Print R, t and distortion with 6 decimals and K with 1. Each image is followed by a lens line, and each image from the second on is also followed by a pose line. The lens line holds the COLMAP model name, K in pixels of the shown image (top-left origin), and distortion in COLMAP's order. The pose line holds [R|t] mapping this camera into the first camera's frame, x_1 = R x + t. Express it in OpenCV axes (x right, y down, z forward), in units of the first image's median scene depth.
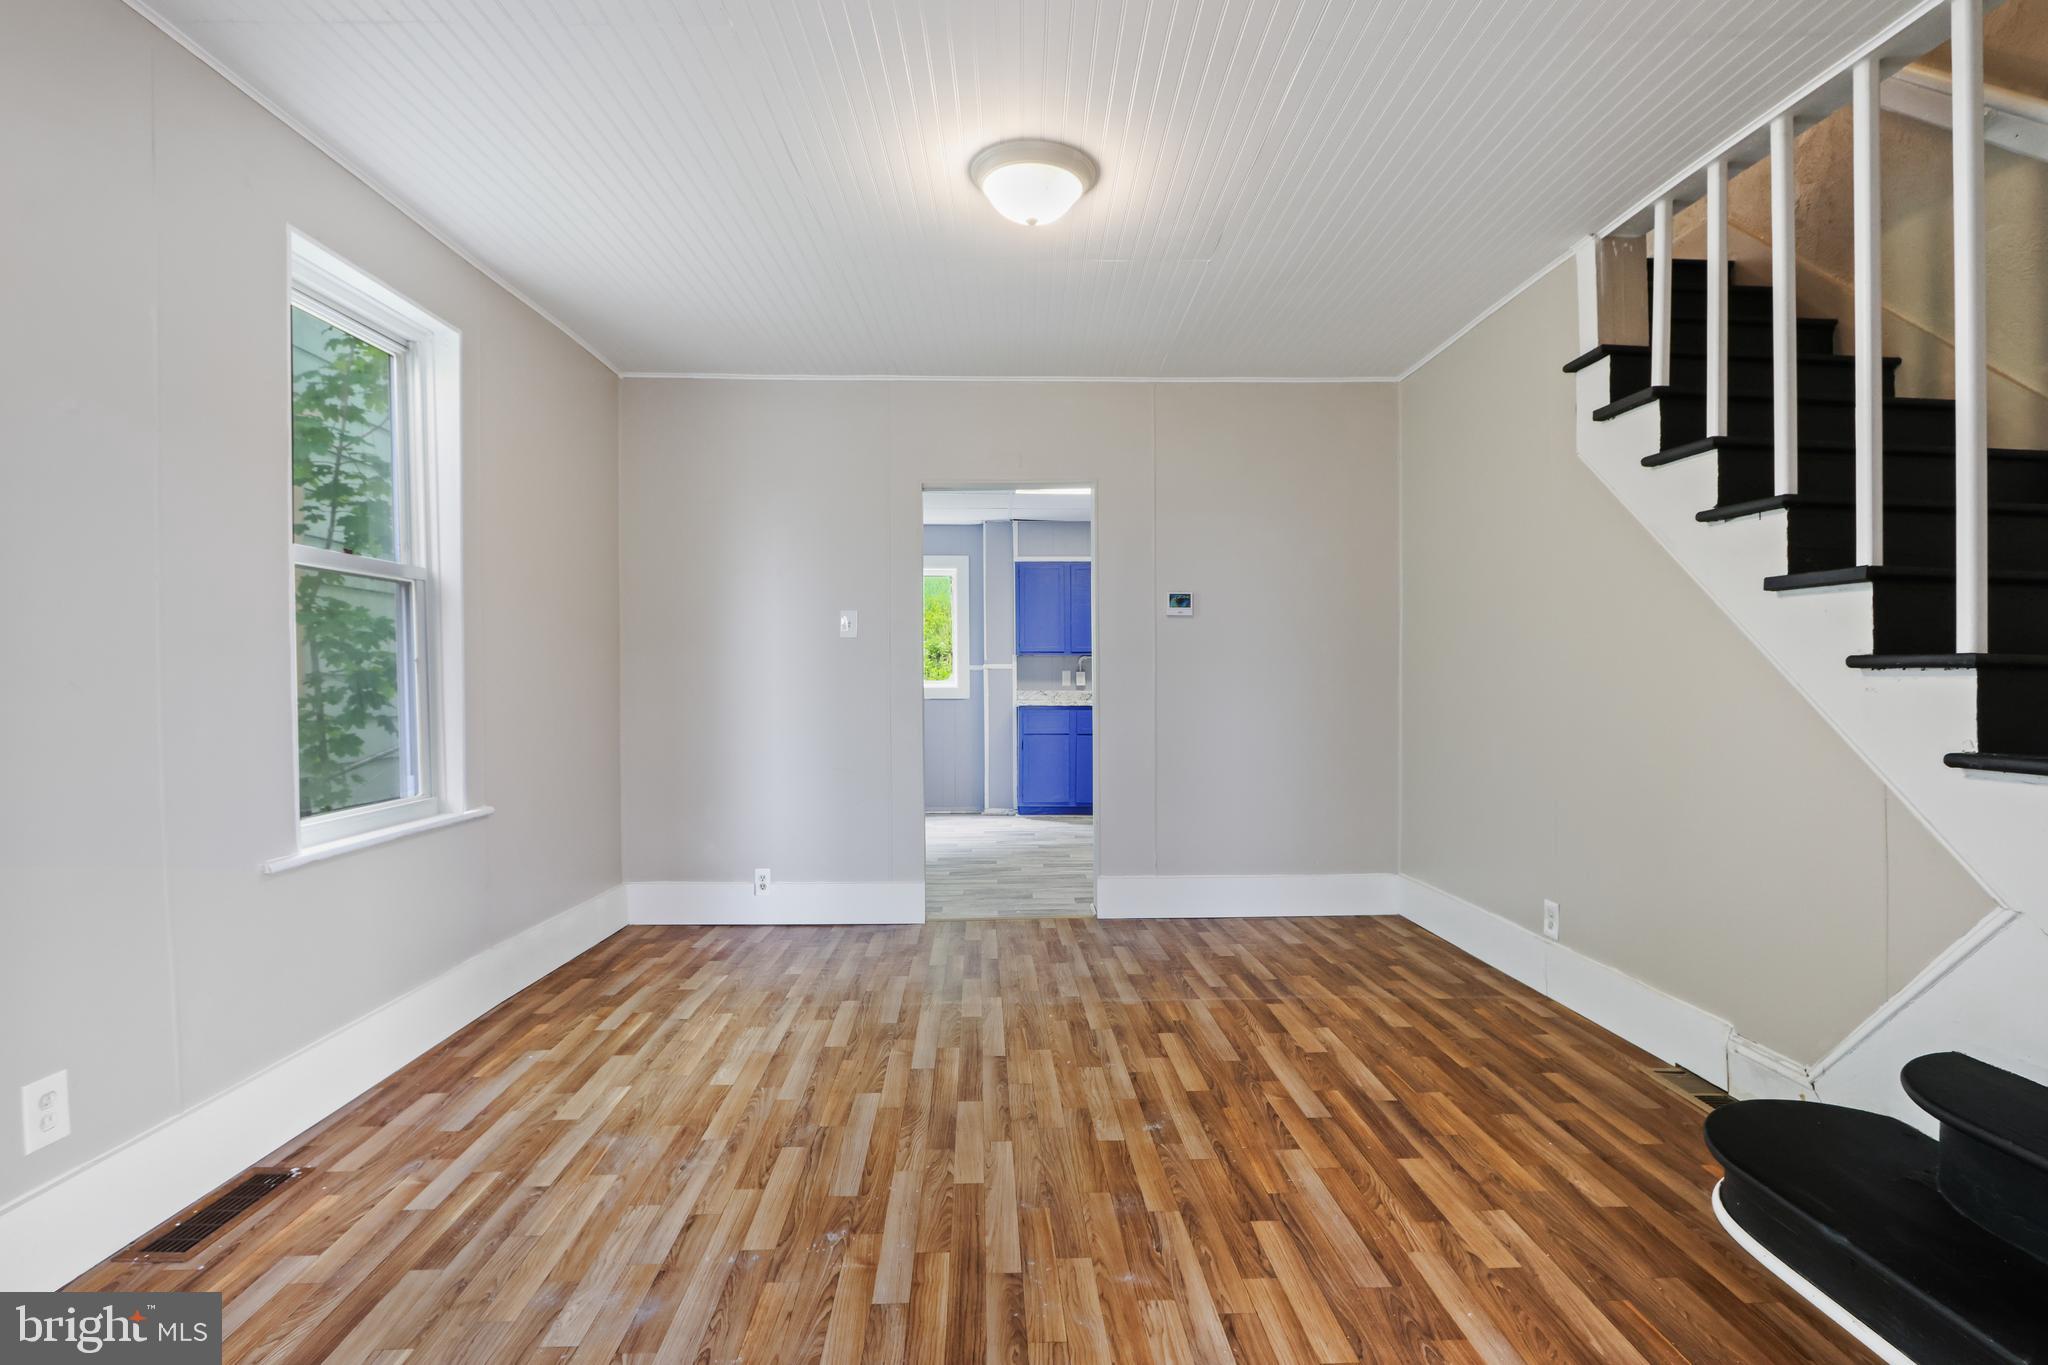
lens RADIAL K [[956.8, 0, 1038.0], [0, 956.8, 689.1], [0, 0, 1]] dist [-0.024512, 0.004742]
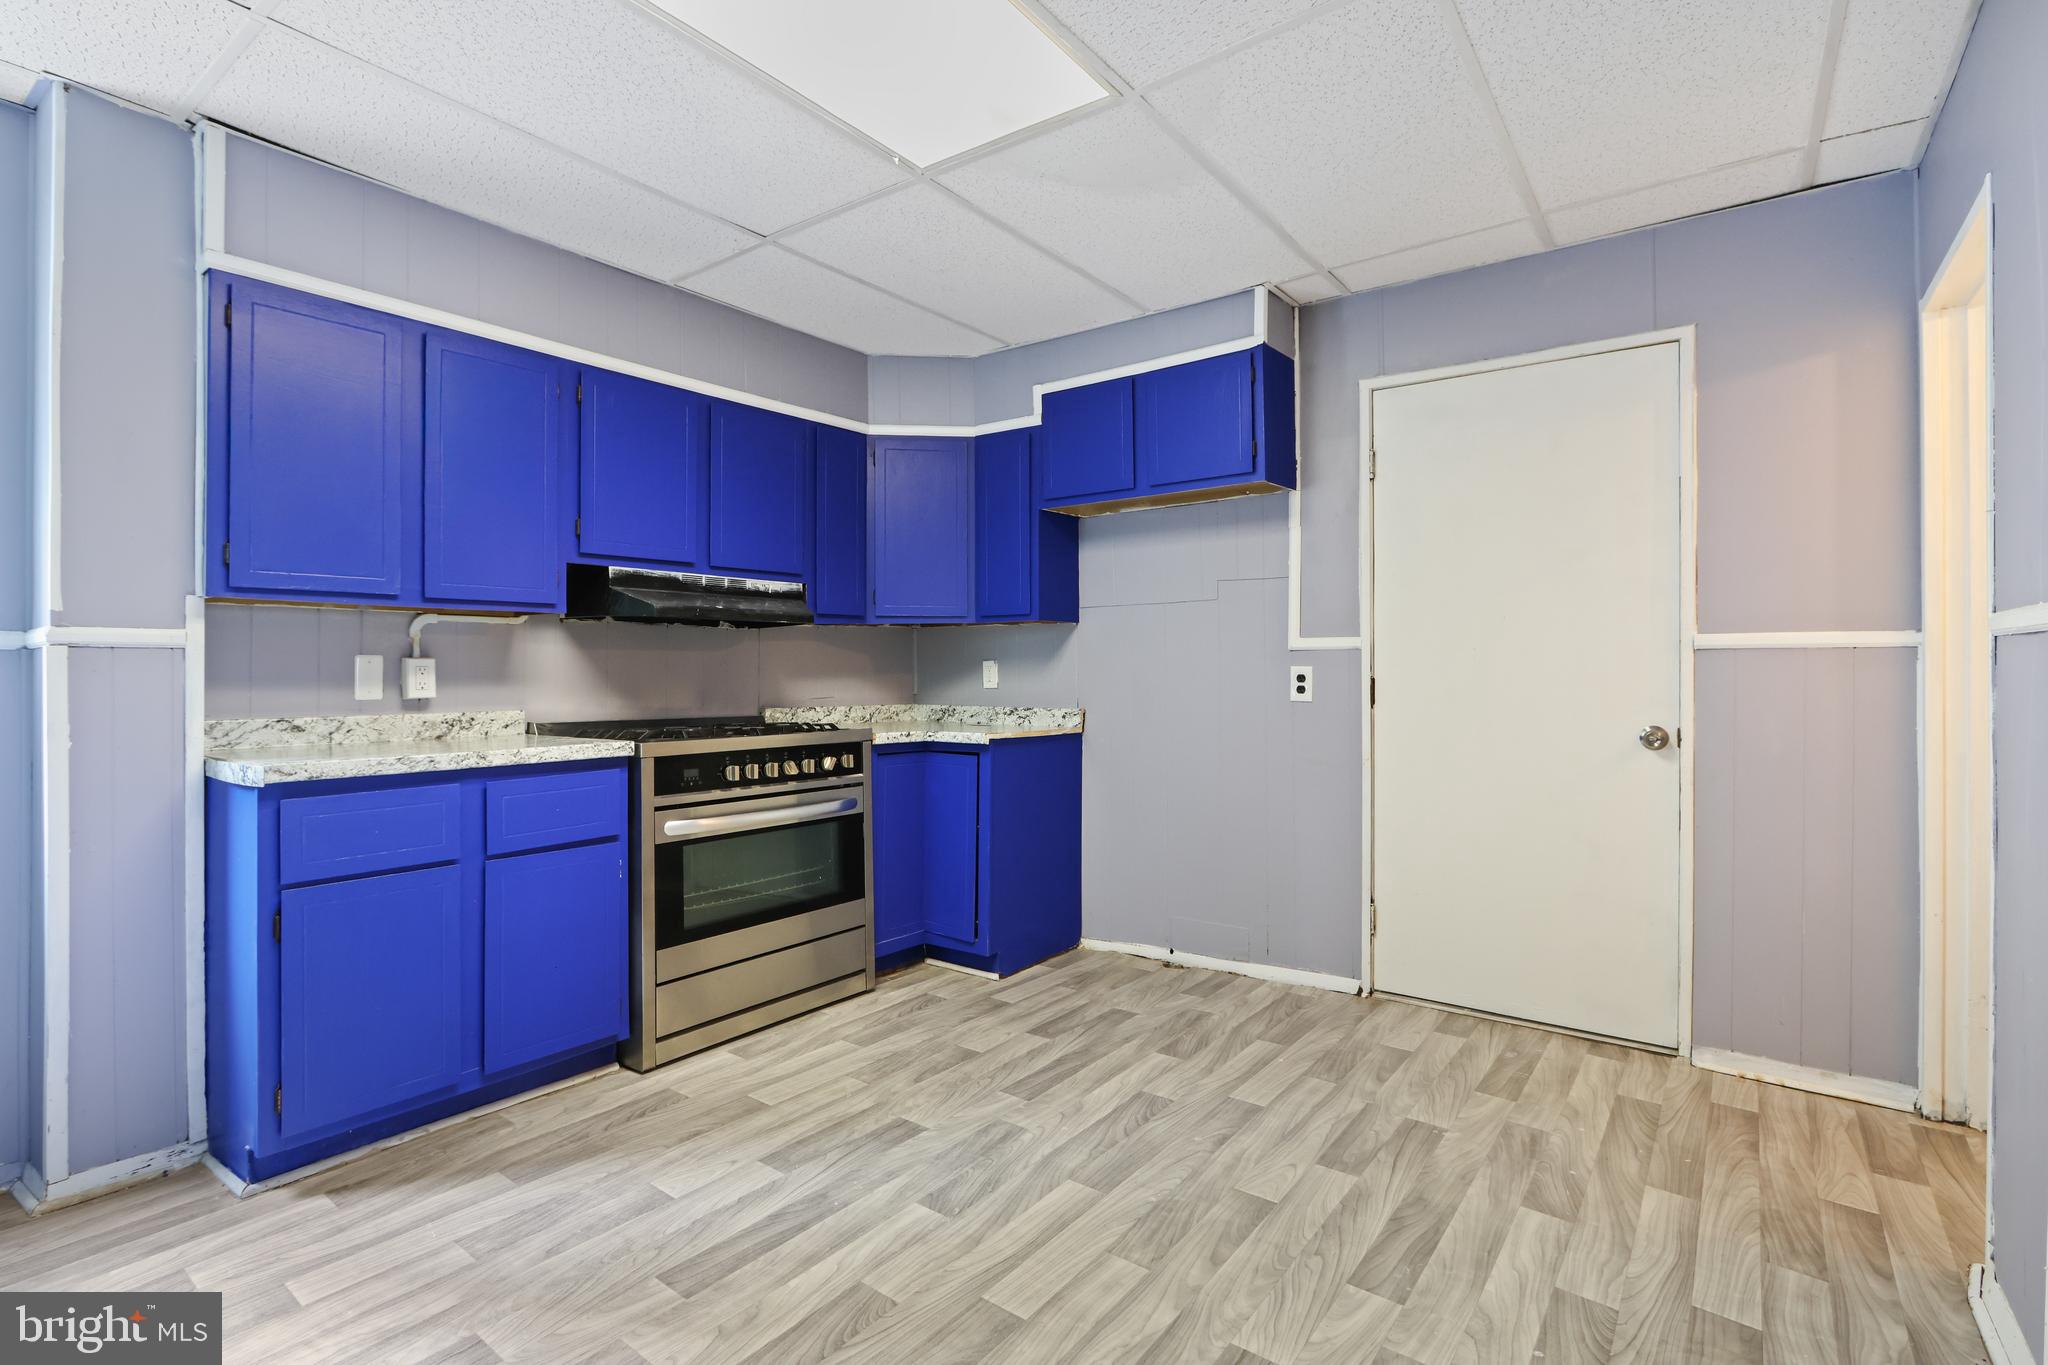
lens RADIAL K [[956.8, 0, 1031.7], [0, 956.8, 658.1], [0, 0, 1]] dist [-0.024512, 0.004742]
pose [[0.632819, 0.012340, 0.774201, -0.246815], [0.004634, 0.999795, -0.019723, -0.031842], [-0.774286, 0.016069, 0.632632, 1.872581]]
